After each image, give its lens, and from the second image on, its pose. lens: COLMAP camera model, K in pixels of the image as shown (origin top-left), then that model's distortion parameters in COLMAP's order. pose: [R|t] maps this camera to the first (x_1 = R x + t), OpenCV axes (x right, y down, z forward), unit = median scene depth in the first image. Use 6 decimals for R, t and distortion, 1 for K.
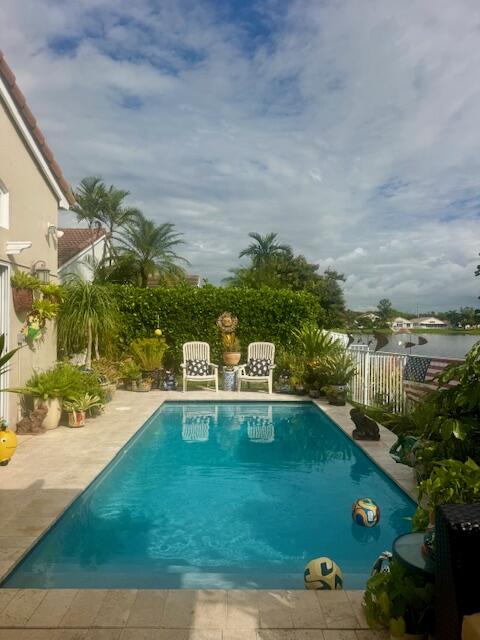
lens RADIAL K [[453.3, 0, 243.5], [0, 453.3, 320.7], [0, 0, 1]] dist [0.032276, -0.039822]
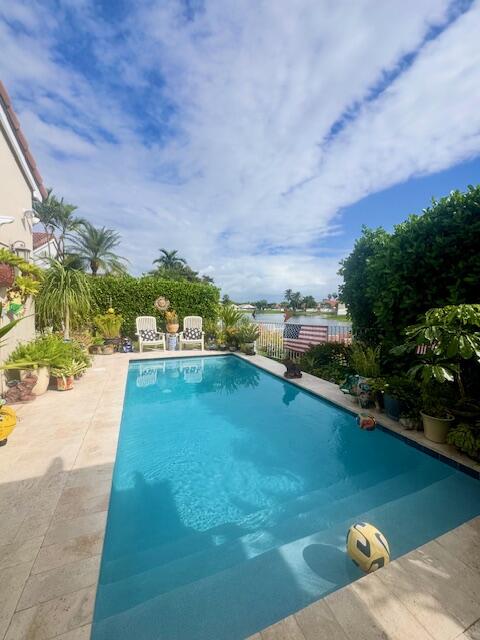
lens RADIAL K [[252.8, 0, 240.4], [0, 252.8, 318.9], [0, 0, 1]] dist [0.000125, 0.001625]
pose [[0.930563, -0.009976, 0.365997, -0.121677], [-0.008404, 0.998783, 0.048592, 0.012869], [-0.366036, -0.048293, 0.929347, 0.165990]]
